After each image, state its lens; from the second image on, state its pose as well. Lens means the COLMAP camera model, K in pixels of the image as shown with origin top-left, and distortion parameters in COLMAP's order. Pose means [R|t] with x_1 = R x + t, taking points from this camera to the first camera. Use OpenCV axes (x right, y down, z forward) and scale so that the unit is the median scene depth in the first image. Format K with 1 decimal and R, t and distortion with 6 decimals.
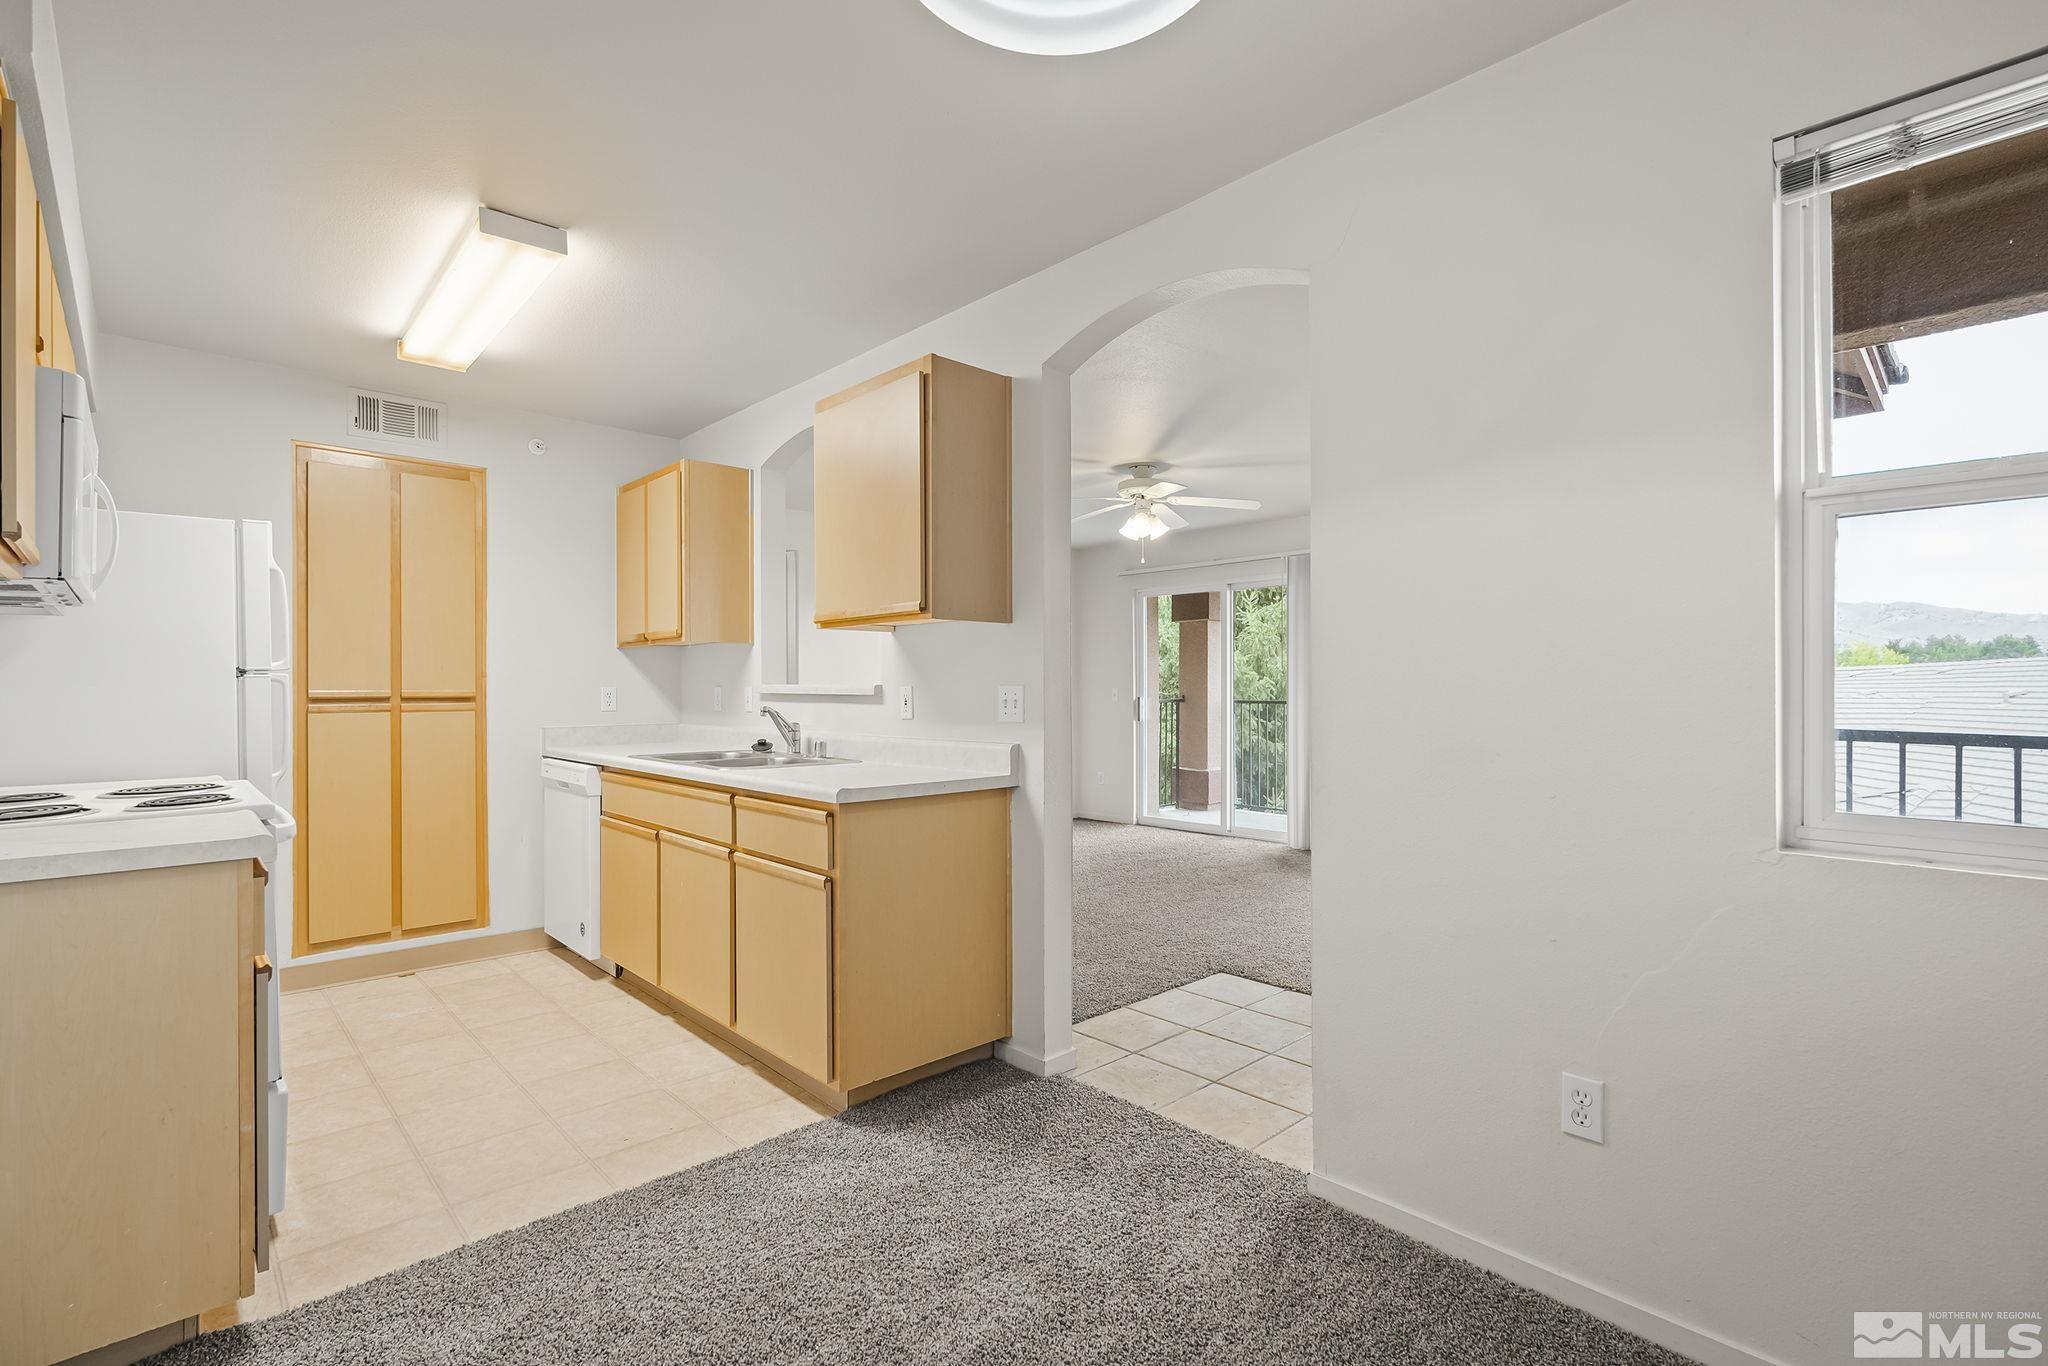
lens RADIAL K [[922.2, 0, 1024.7], [0, 922.2, 689.3], [0, 0, 1]] dist [-0.000763, 0.000247]
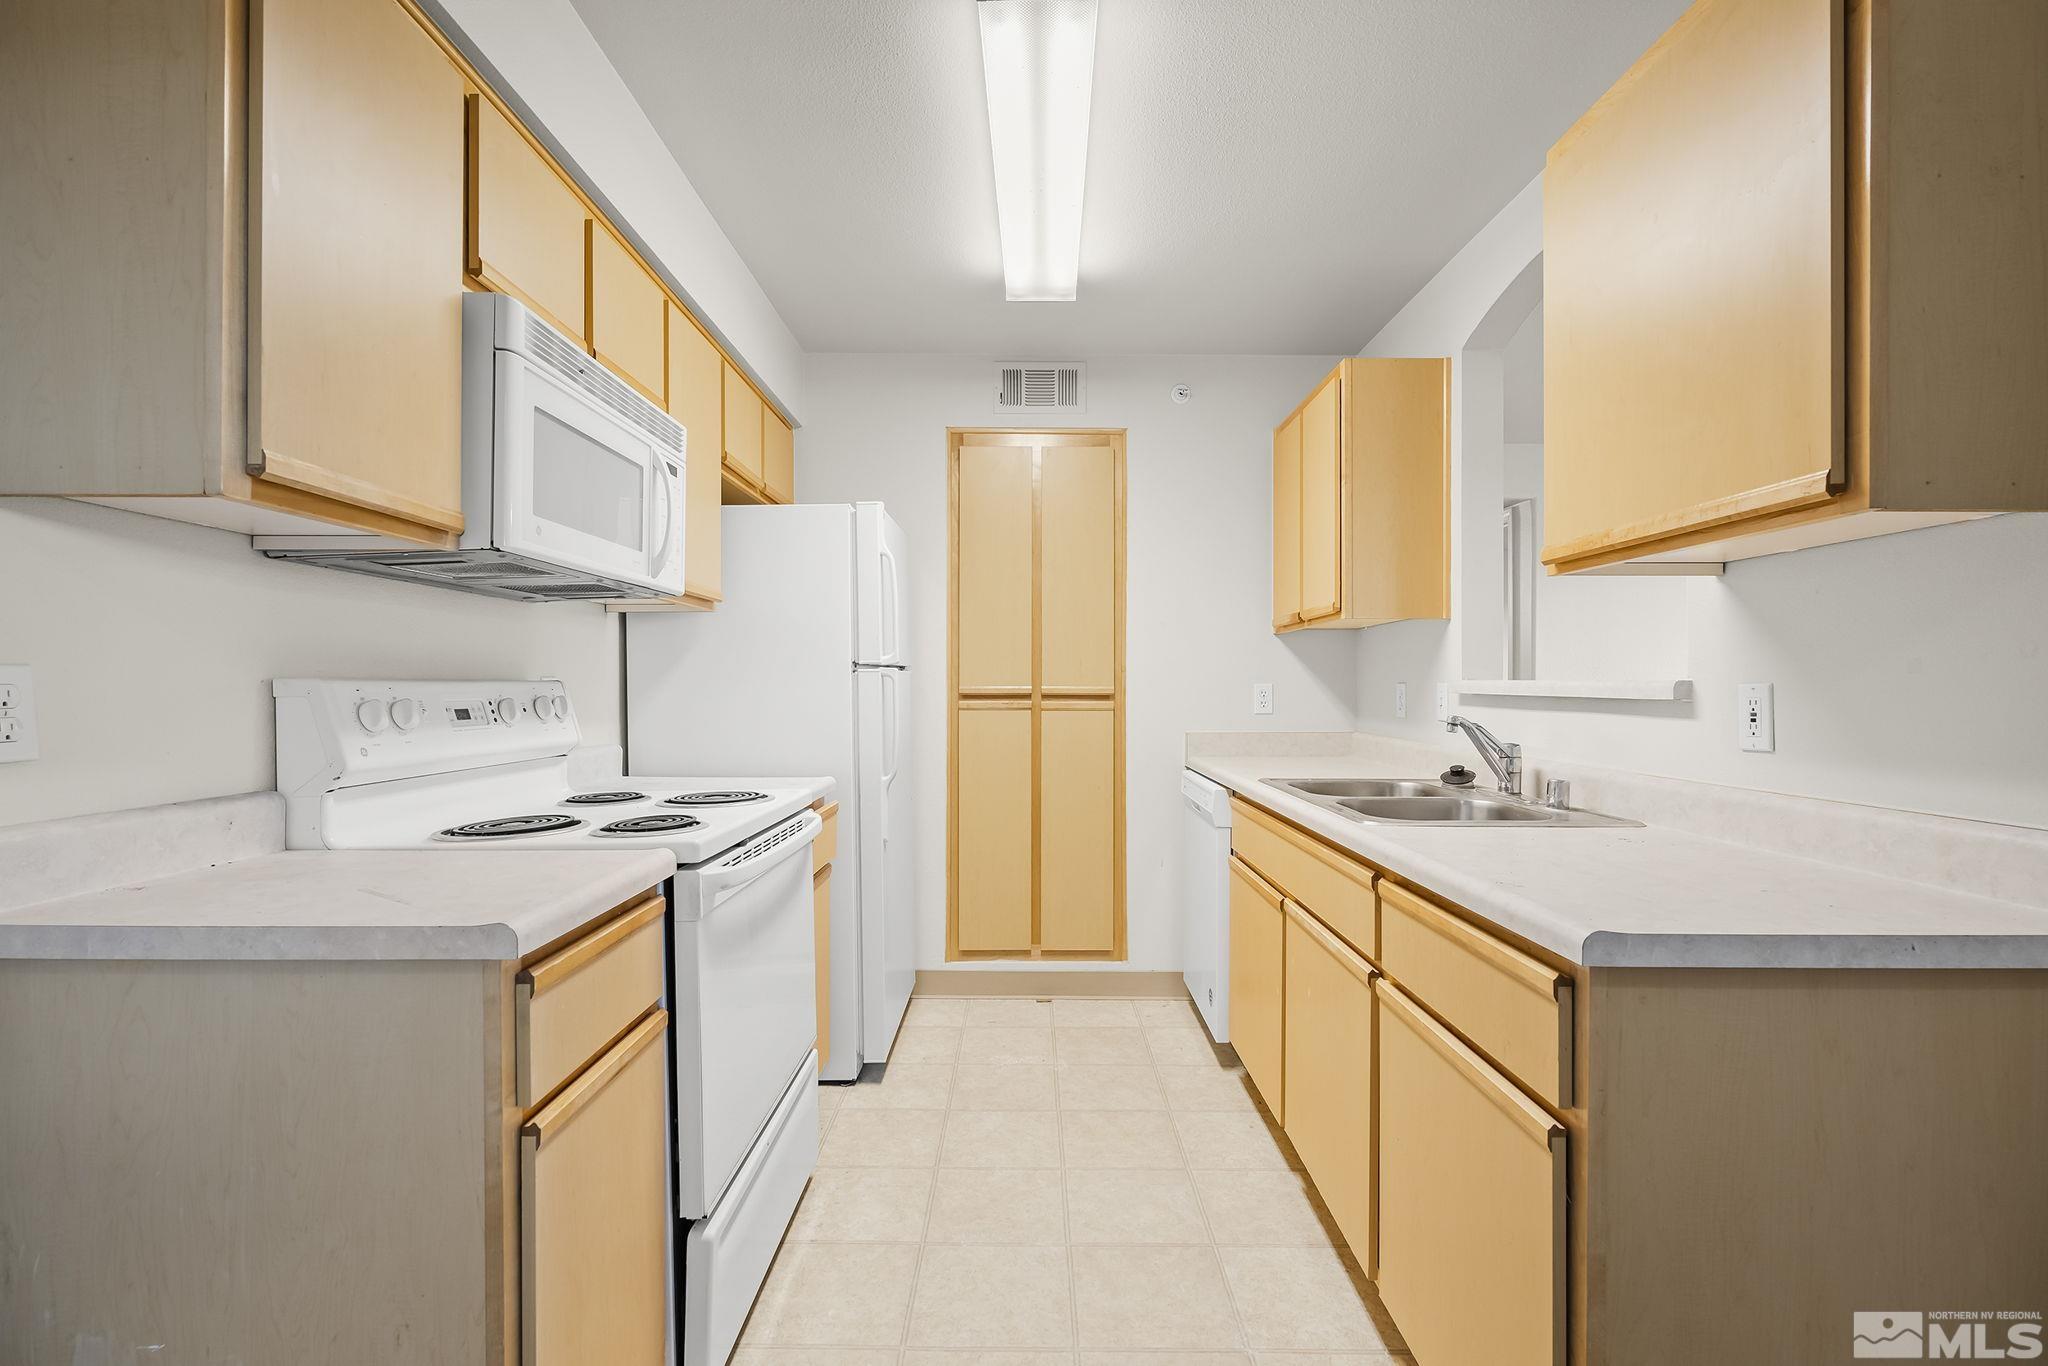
lens RADIAL K [[922.2, 0, 1024.7], [0, 922.2, 689.3], [0, 0, 1]] dist [-0.000763, 0.000247]
pose [[0.726786, 0.006834, -0.686830, -0.074851], [-0.004859, 0.999977, 0.004808, -0.000680], [0.686846, -0.000157, 0.726803, 0.384304]]
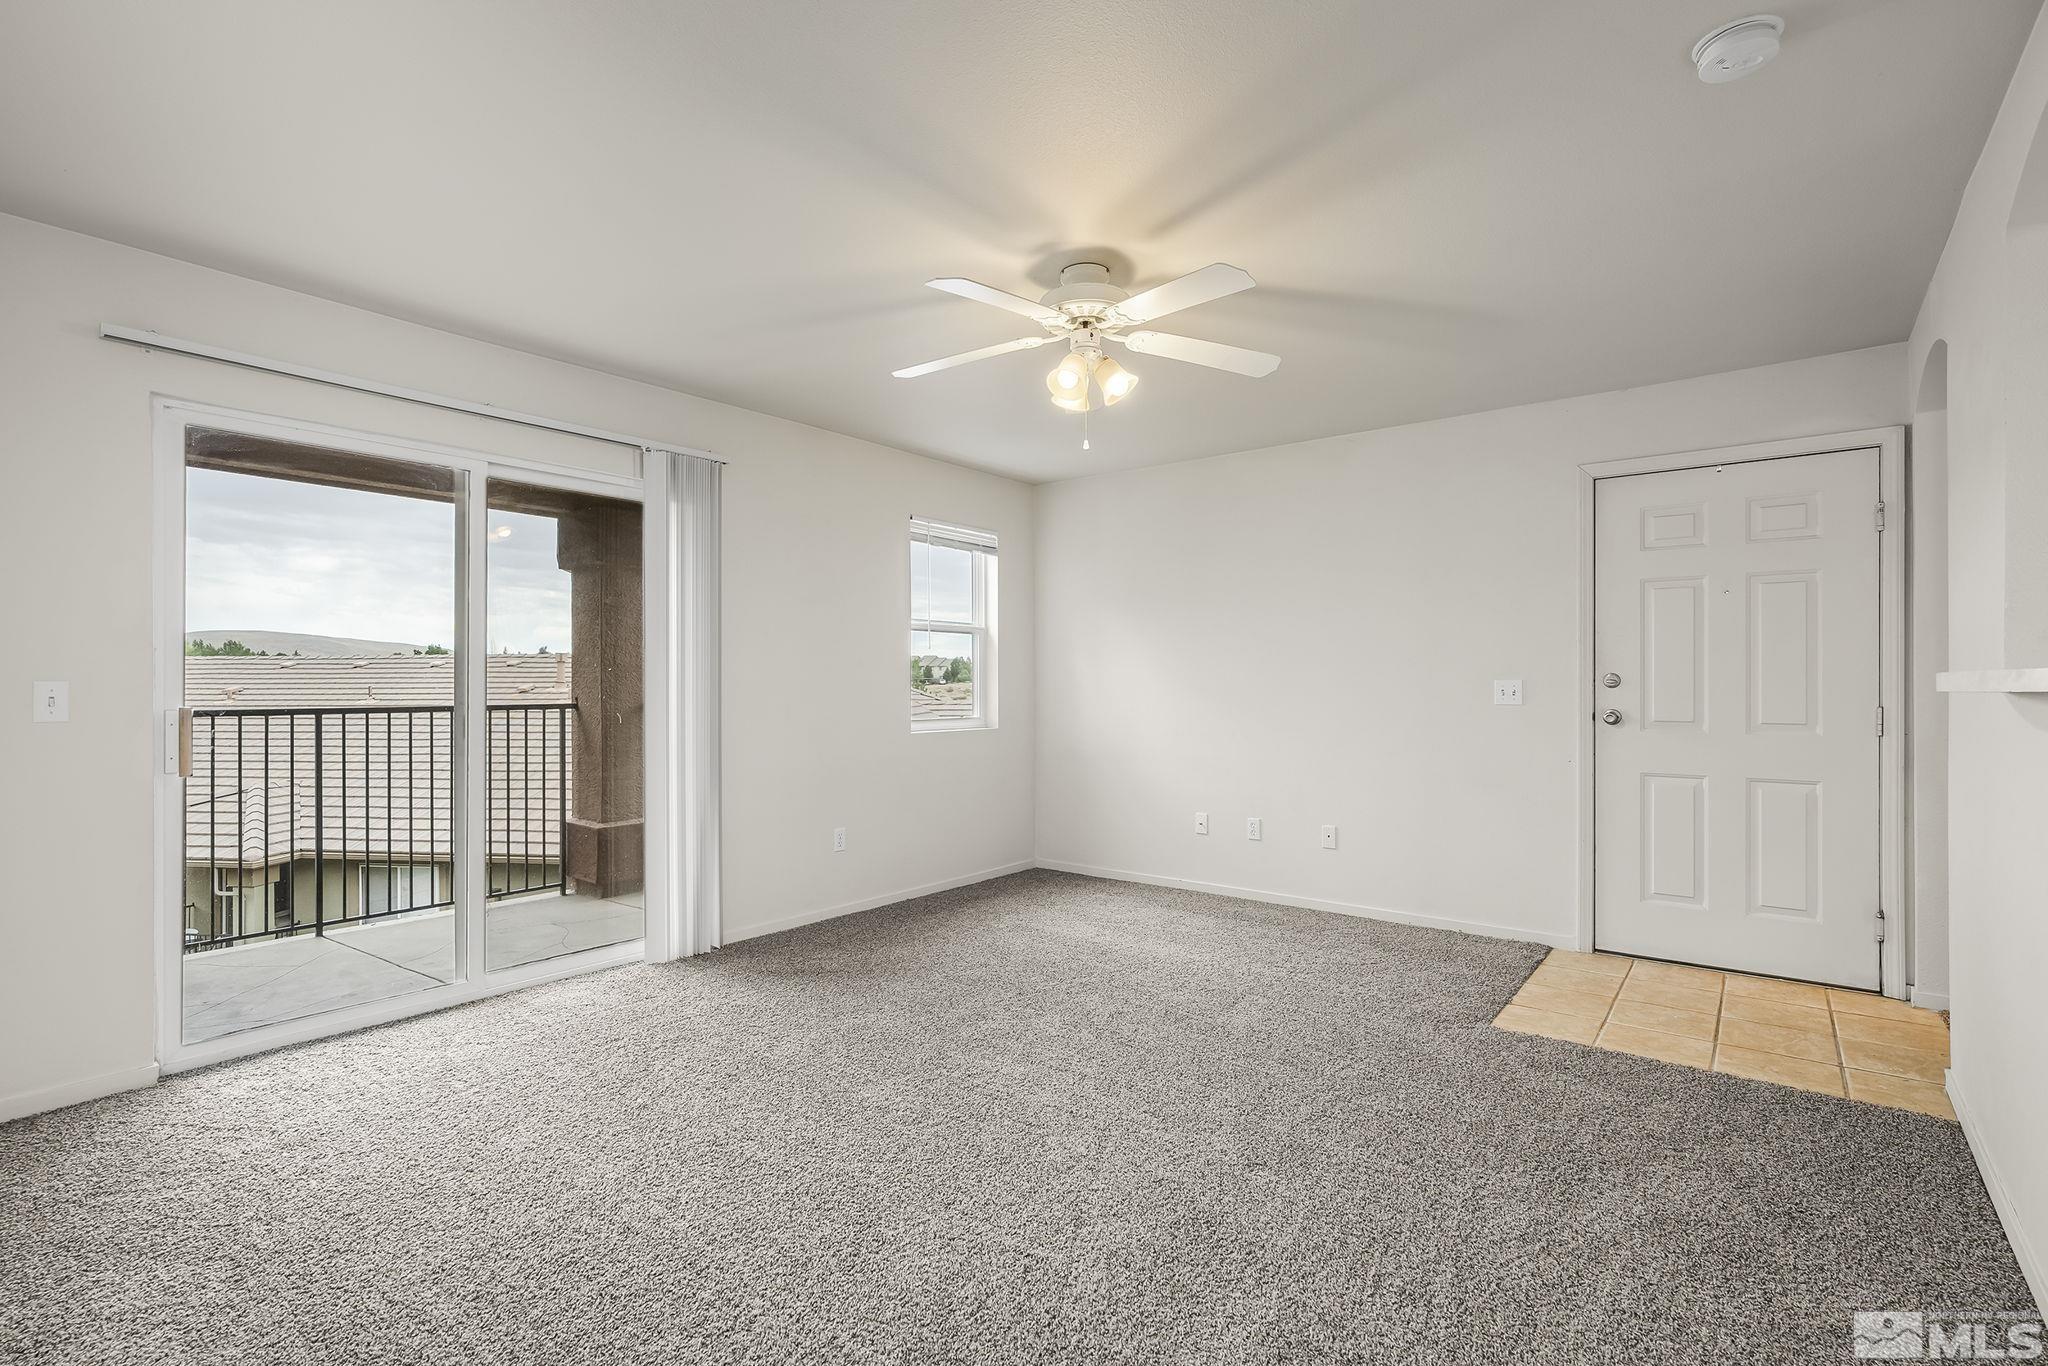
lens RADIAL K [[942.0, 0, 1024.0], [0, 942.0, 683.0], [0, 0, 1]] dist [-0.037039, -0.000046]
pose [[-0.140233, 0.000539, 0.990118, -0.030231], [0.001180, 0.999999, -0.000377, -0.000082], [-0.990118, 0.001116, -0.140233, 0.082754]]
